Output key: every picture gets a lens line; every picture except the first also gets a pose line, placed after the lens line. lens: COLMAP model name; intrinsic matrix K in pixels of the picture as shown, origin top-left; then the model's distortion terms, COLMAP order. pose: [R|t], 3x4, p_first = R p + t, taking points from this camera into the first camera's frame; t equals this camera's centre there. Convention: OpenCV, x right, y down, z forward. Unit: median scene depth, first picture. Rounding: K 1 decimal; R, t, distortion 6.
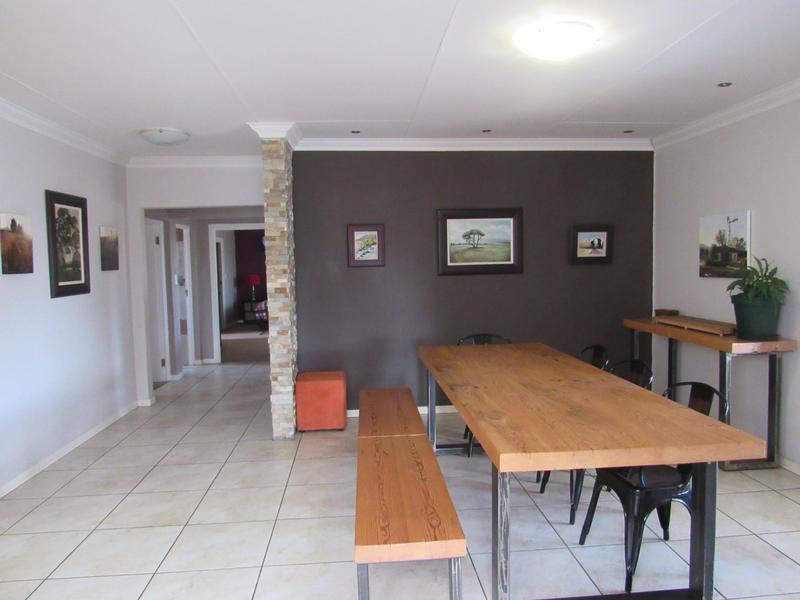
lens RADIAL K [[575.0, 0, 401.7], [0, 575.0, 299.3], [0, 0, 1]] dist [-0.022440, 0.011452]
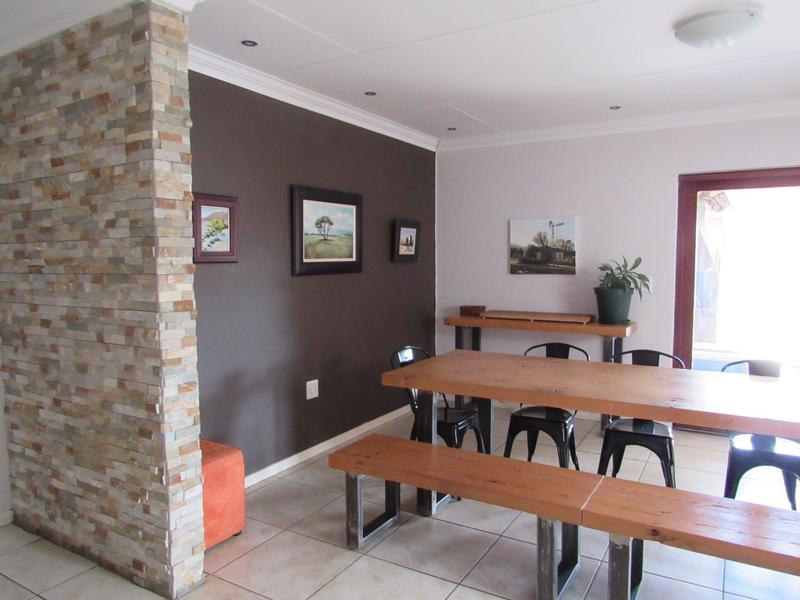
lens RADIAL K [[575.0, 0, 401.2], [0, 575.0, 298.8], [0, 0, 1]] dist [-0.022440, 0.011452]
pose [[0.577180, -0.042405, 0.815515, -0.501156], [0.049609, 0.998627, 0.016816, -0.020166], [-0.815109, 0.030752, 0.578491, 0.524283]]
